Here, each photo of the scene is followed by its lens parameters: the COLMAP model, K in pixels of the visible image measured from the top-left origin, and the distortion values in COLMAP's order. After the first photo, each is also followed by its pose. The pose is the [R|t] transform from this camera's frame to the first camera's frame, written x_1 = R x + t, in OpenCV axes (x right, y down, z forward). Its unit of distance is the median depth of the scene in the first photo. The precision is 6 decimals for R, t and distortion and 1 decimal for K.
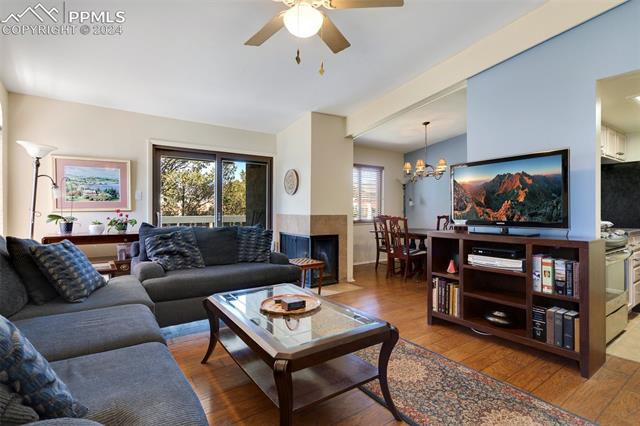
lens RADIAL K [[309.4, 0, 321.9], [0, 309.4, 211.6], [0, 0, 1]] dist [0.000462, -0.000092]
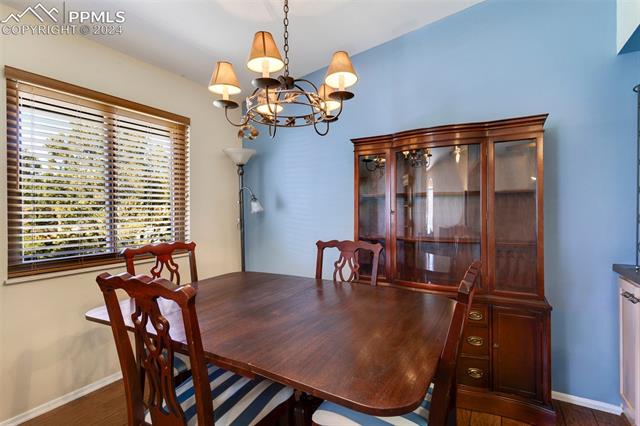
lens RADIAL K [[309.4, 0, 320.4], [0, 309.4, 211.6], [0, 0, 1]] dist [0.000462, -0.000092]
pose [[0.910037, -0.008893, 0.414431, 0.189492], [0.010588, 0.999942, -0.001793, -0.018132], [-0.414391, 0.006019, 0.910079, 0.562618]]
